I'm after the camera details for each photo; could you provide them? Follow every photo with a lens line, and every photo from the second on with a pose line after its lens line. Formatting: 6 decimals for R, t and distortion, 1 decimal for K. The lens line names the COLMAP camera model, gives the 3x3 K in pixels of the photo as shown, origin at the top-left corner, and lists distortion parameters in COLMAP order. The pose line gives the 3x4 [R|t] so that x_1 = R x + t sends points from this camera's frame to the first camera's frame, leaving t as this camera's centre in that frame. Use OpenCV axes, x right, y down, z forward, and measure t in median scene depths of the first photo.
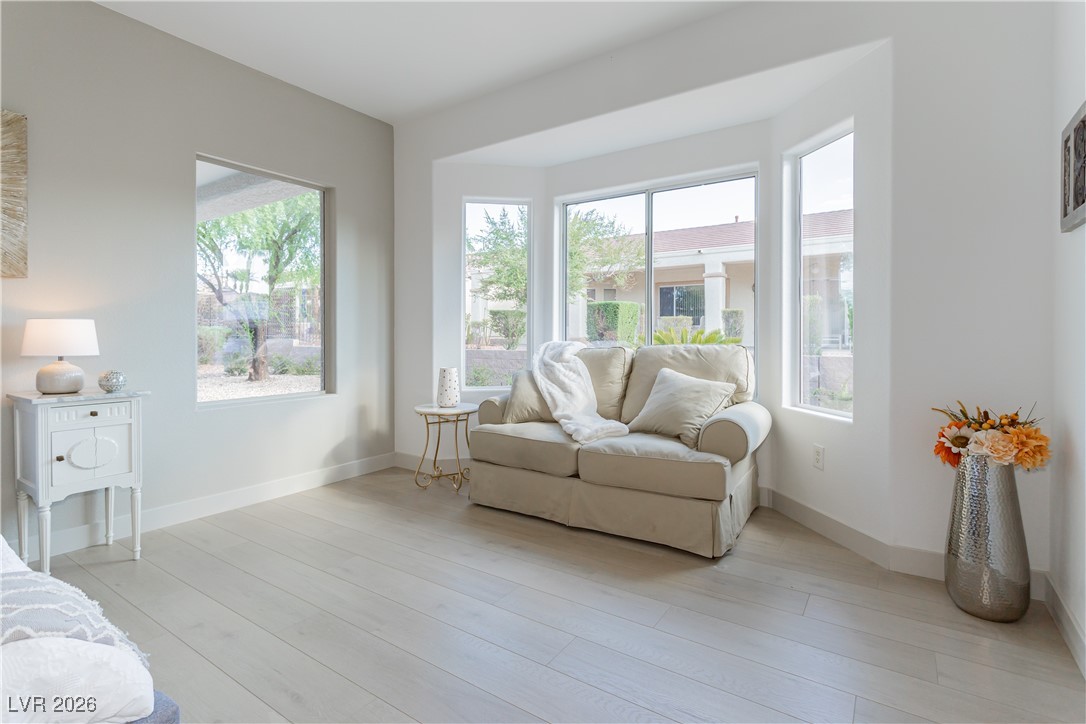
lens RADIAL K [[535.8, 0, 543.4], [0, 535.8, 334.1], [0, 0, 1]] dist [0.001468, 0.000386]
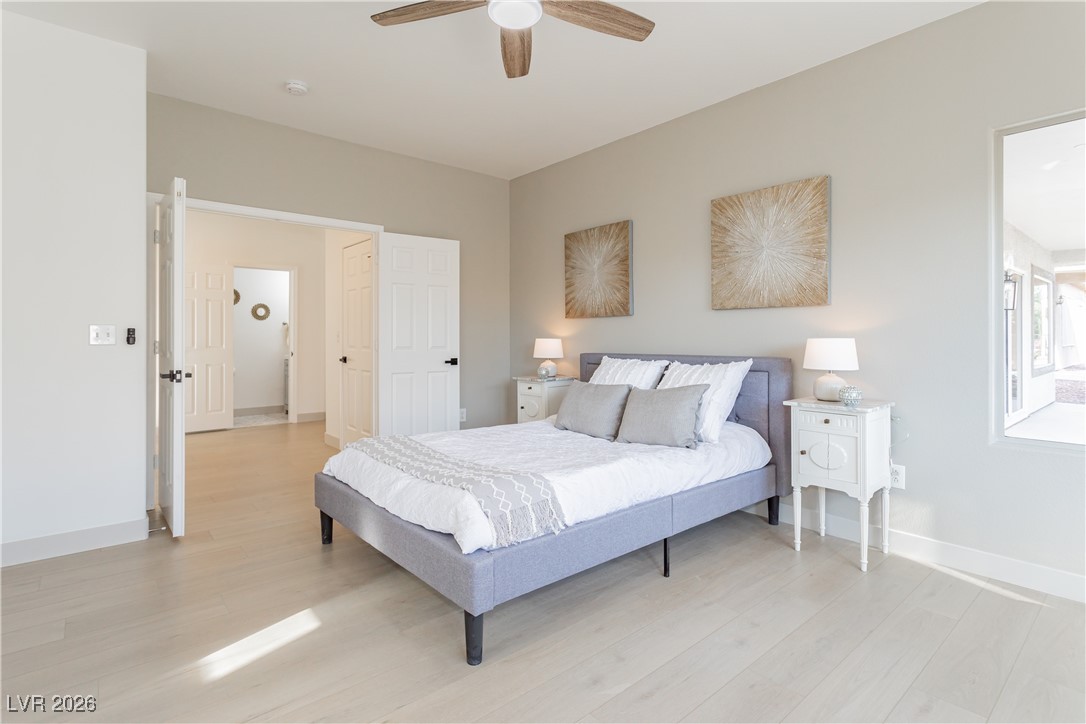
lens RADIAL K [[535.8, 0, 543.4], [0, 535.8, 334.1], [0, 0, 1]] dist [0.001468, 0.000386]
pose [[-0.262590, -0.004158, -0.964899, 0.416160], [-0.003432, 0.999988, -0.003376, -0.030766], [0.964901, 0.002425, -0.262601, 0.701517]]
